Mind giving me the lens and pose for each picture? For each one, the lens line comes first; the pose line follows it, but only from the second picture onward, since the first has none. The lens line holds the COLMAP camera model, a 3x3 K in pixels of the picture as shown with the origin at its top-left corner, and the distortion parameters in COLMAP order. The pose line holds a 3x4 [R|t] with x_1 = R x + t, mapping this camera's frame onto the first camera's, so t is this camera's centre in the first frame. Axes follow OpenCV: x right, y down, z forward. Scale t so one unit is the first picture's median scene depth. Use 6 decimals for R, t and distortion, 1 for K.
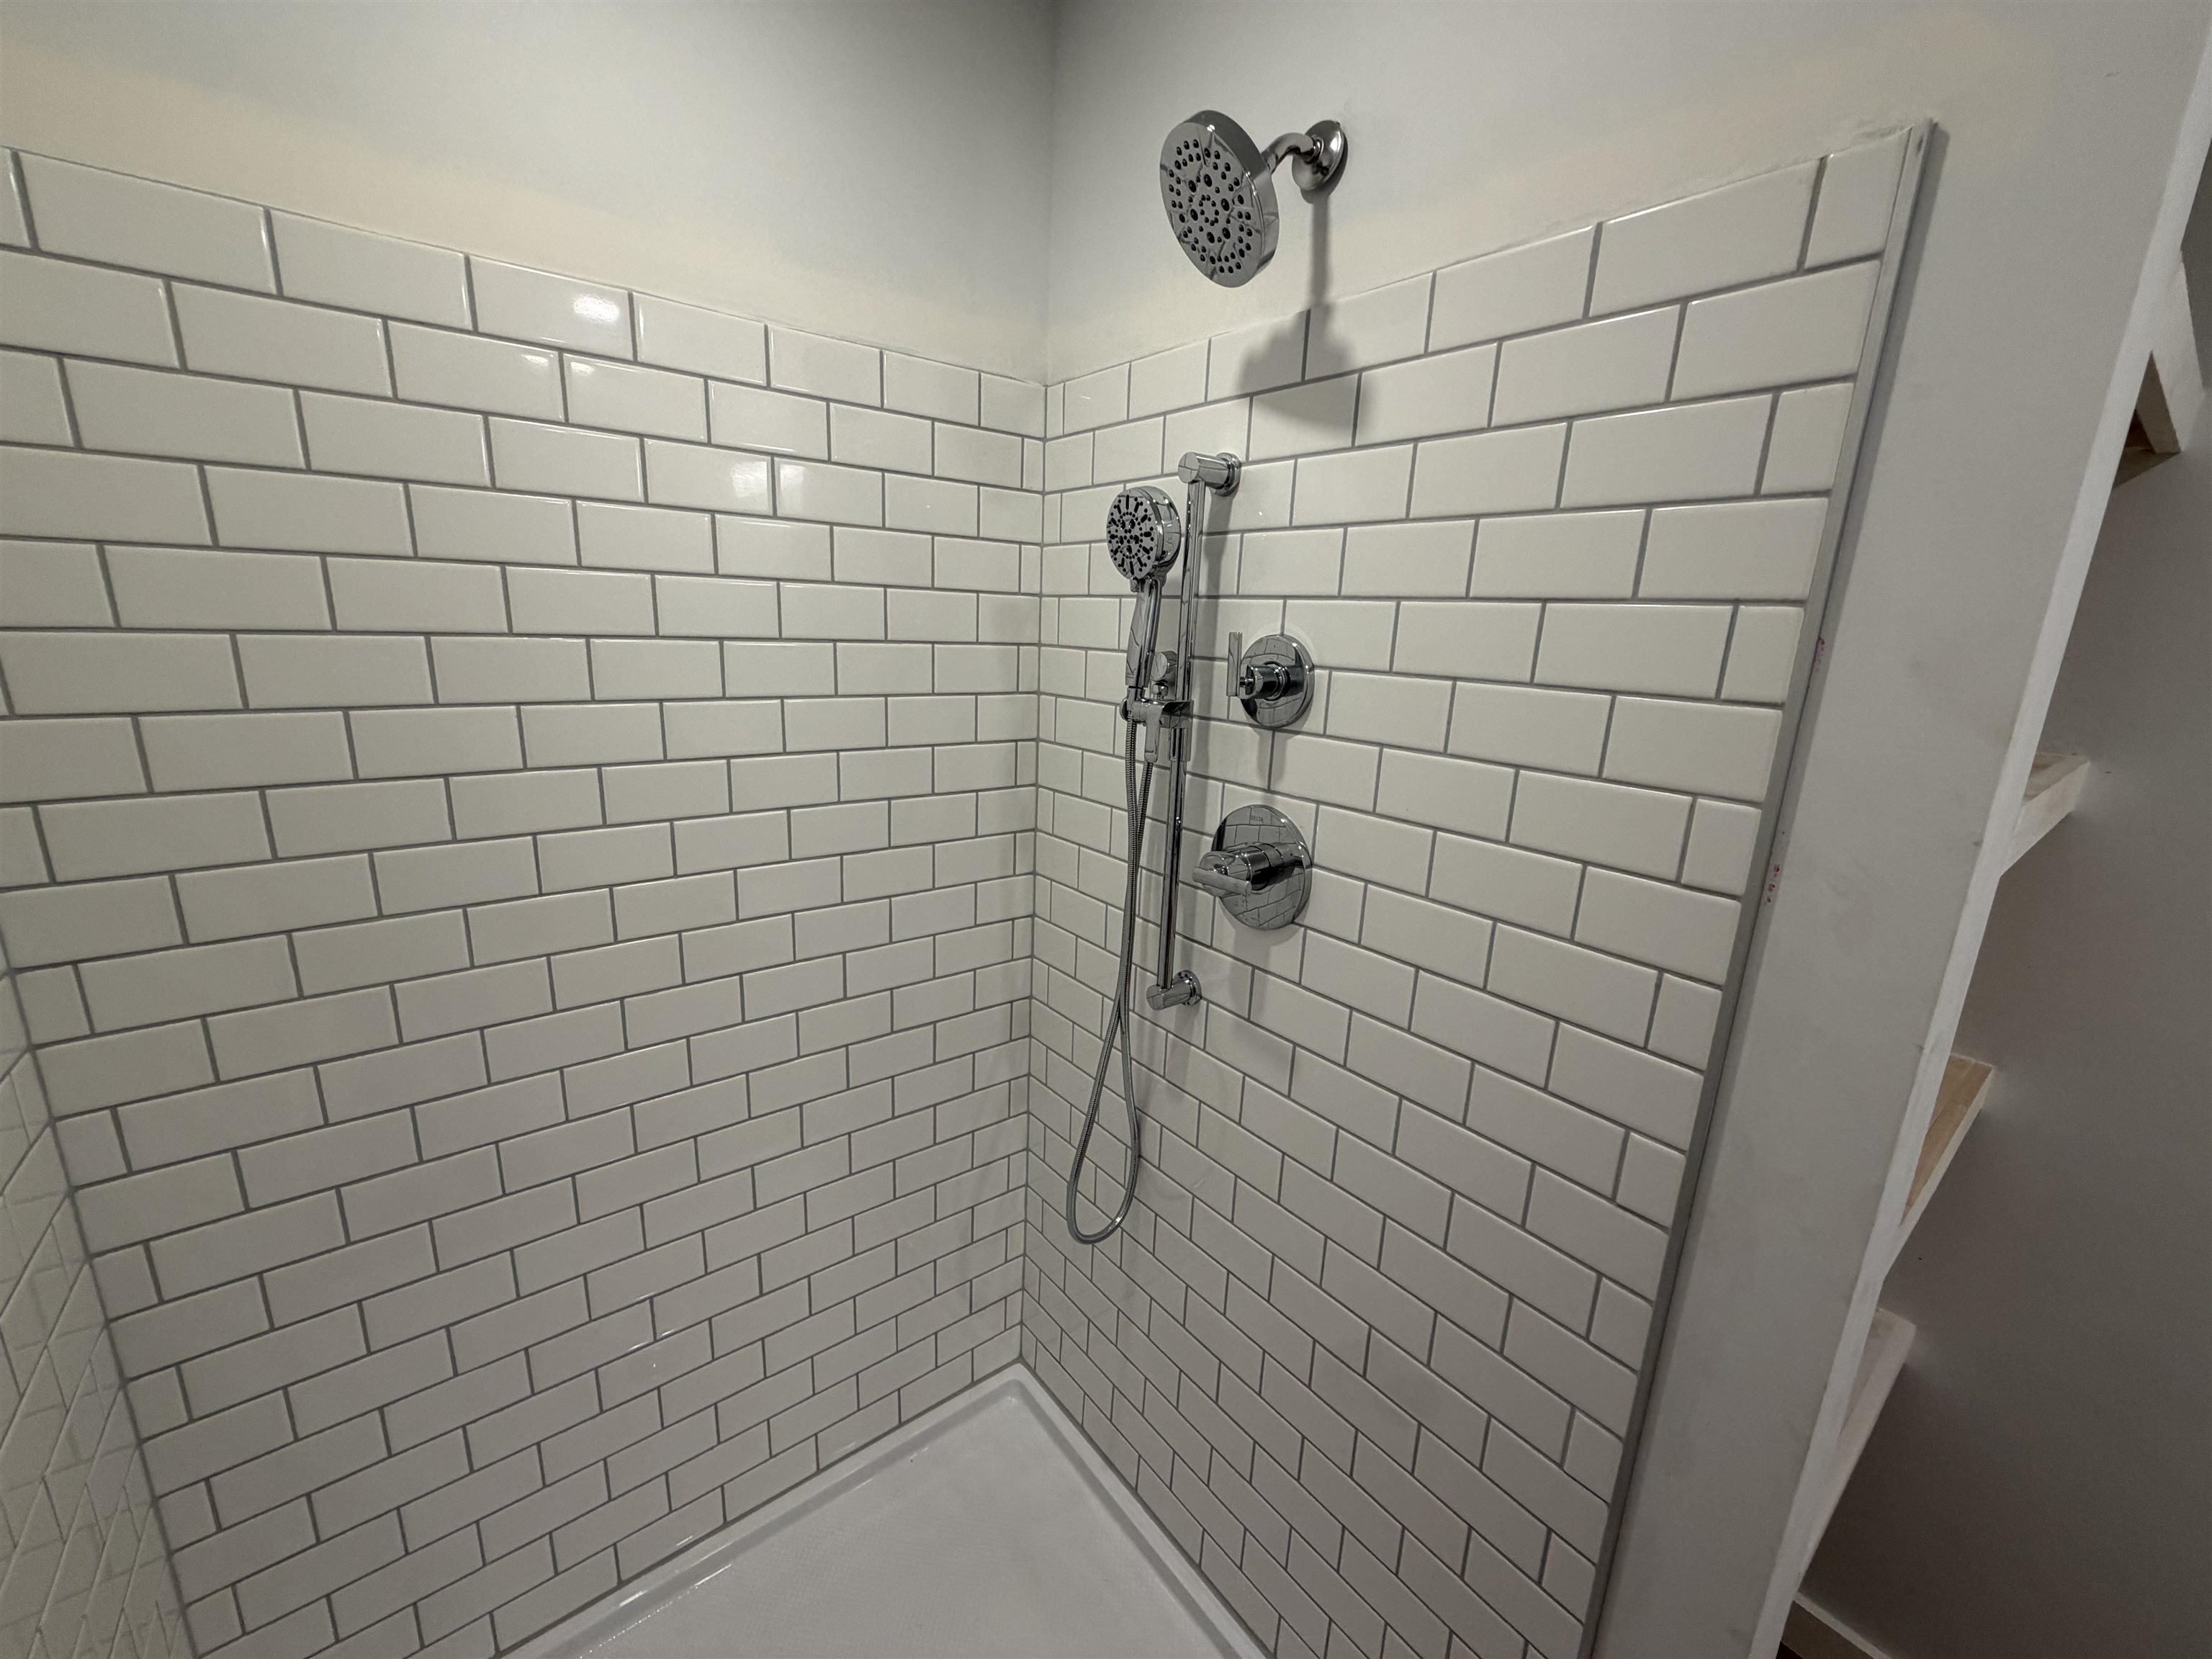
lens RADIAL K [[880.1, 0, 1099.0], [0, 880.1, 831.7], [0, 0, 1]] dist [-0.000046, -0.000037]
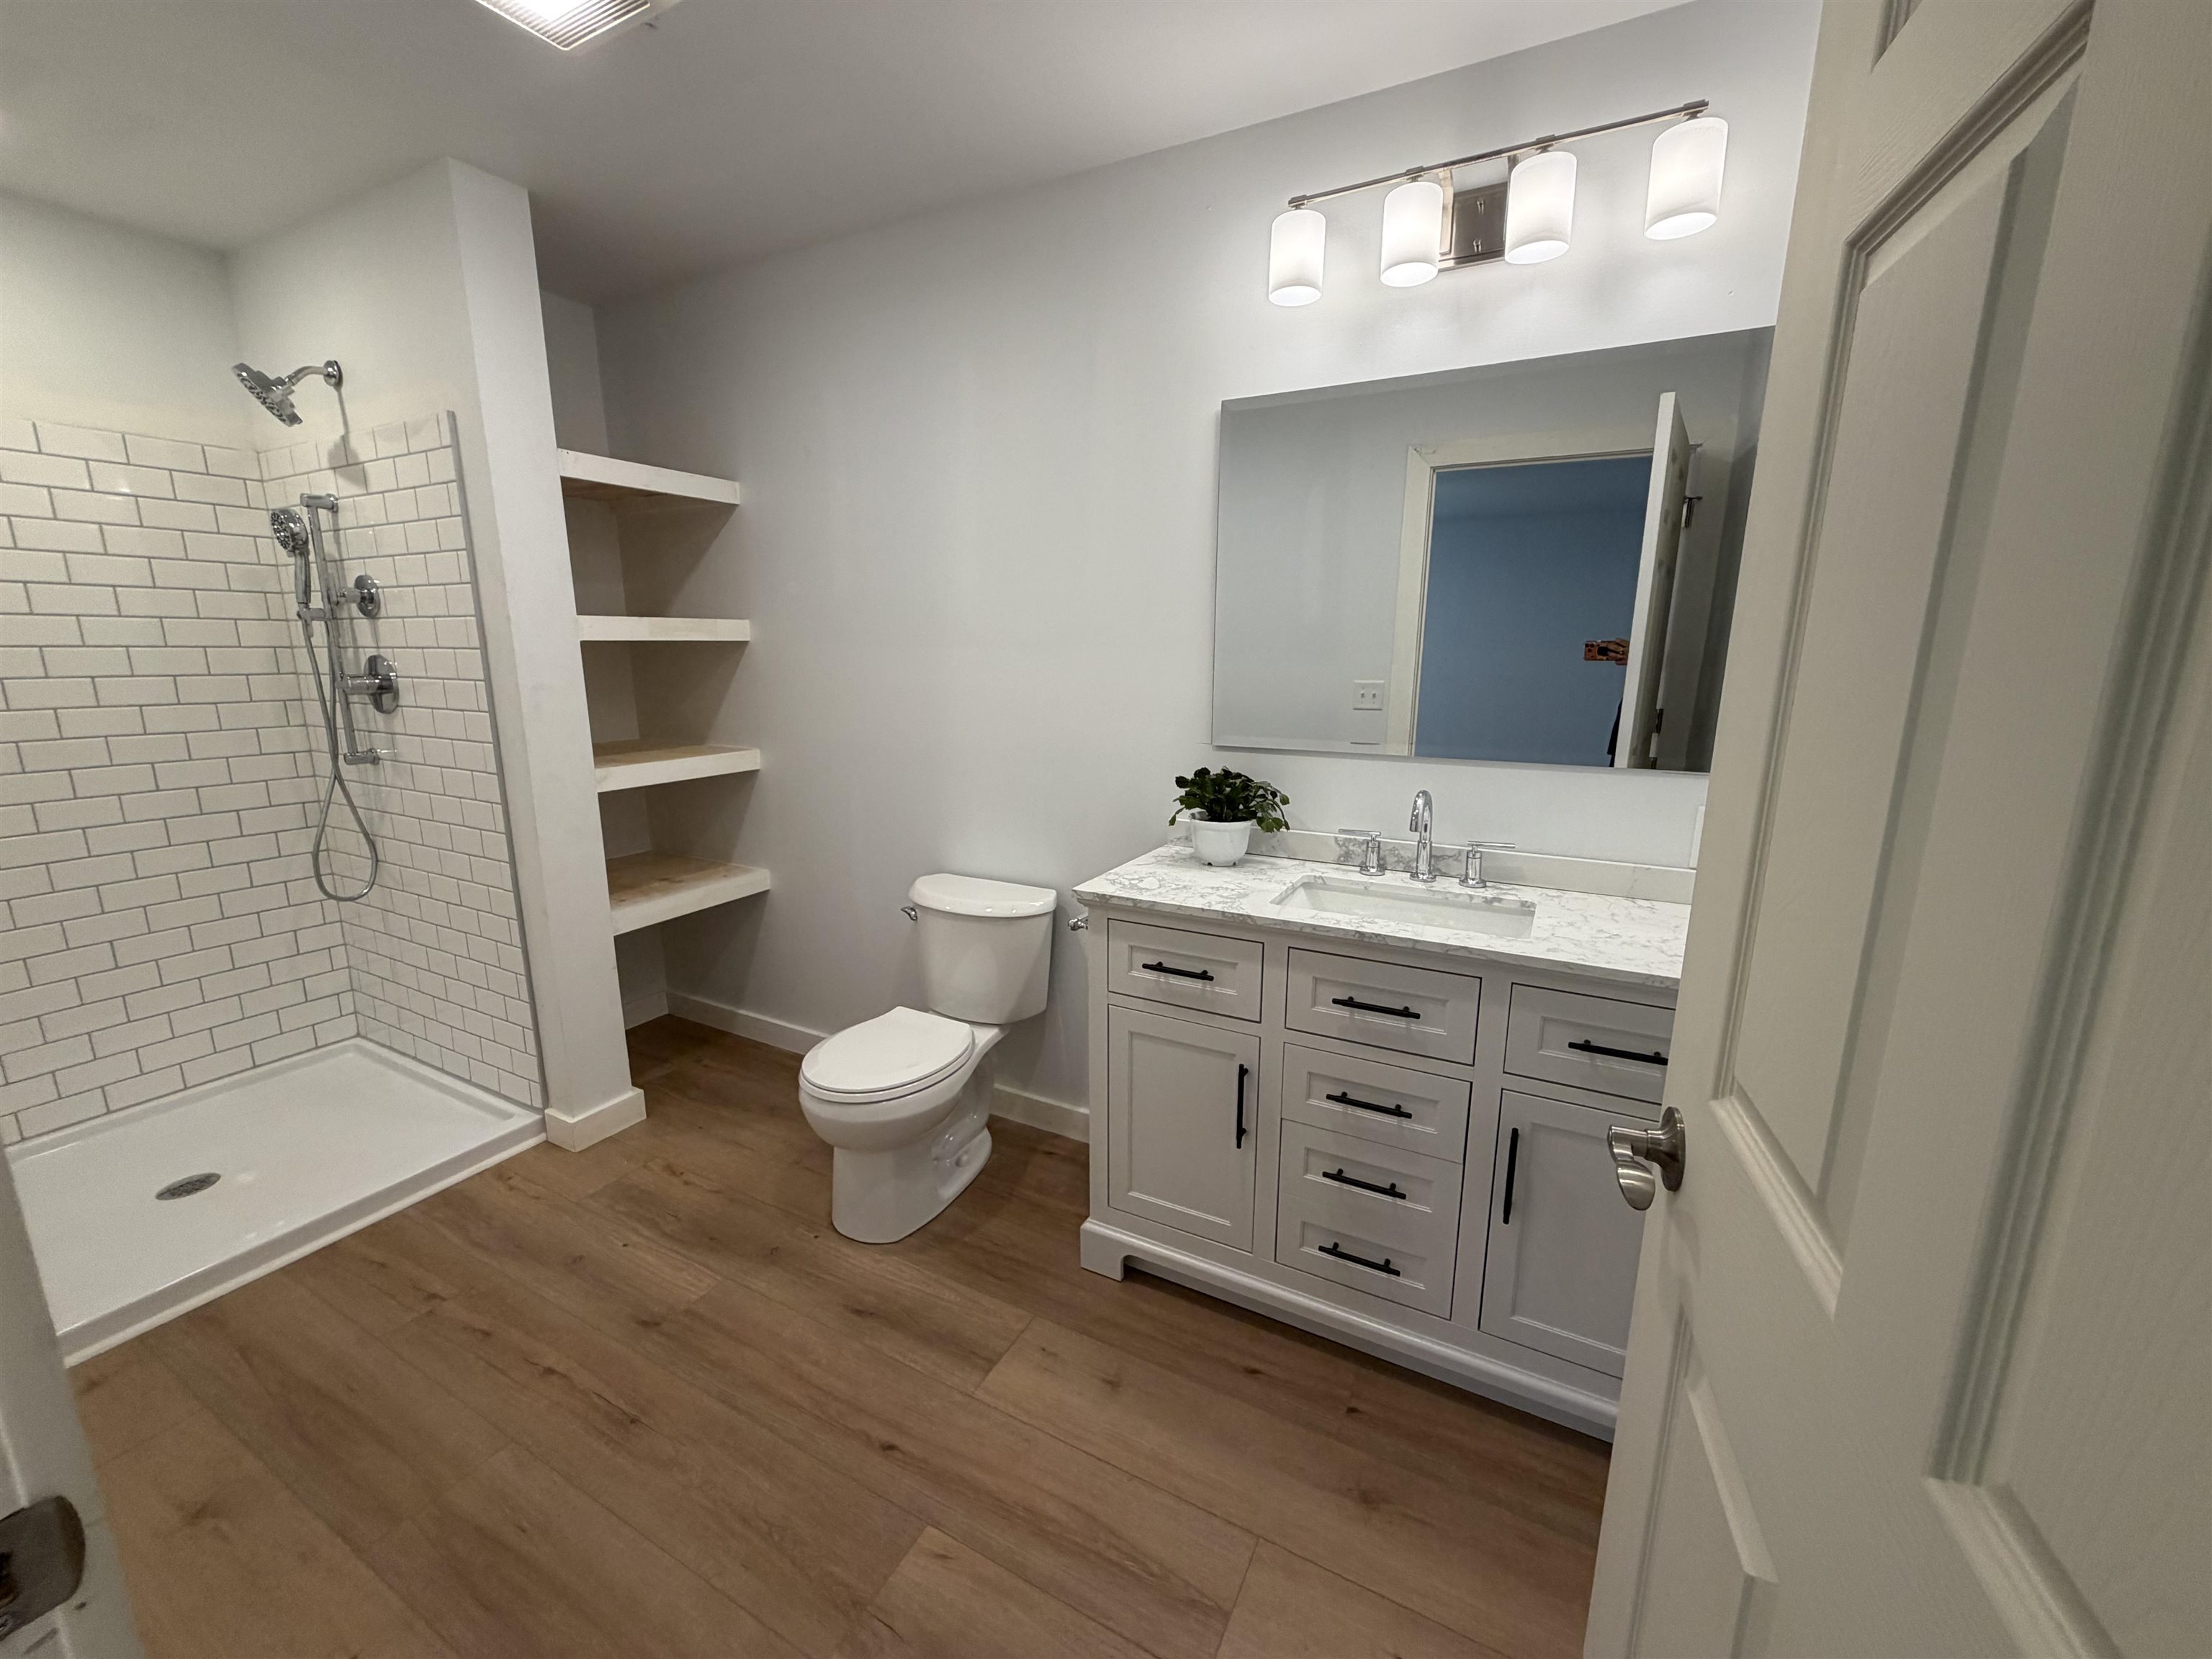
lens RADIAL K [[889.8, 0, 1106.0], [0, 889.8, 829.5], [0, 0, 1]] dist [0.000449, -0.000144]
pose [[0.918534, -0.117122, 0.377595, 0.950490], [0.125851, 0.992048, 0.001568, 0.615213], [-0.374776, 0.046081, 0.925970, -1.673017]]
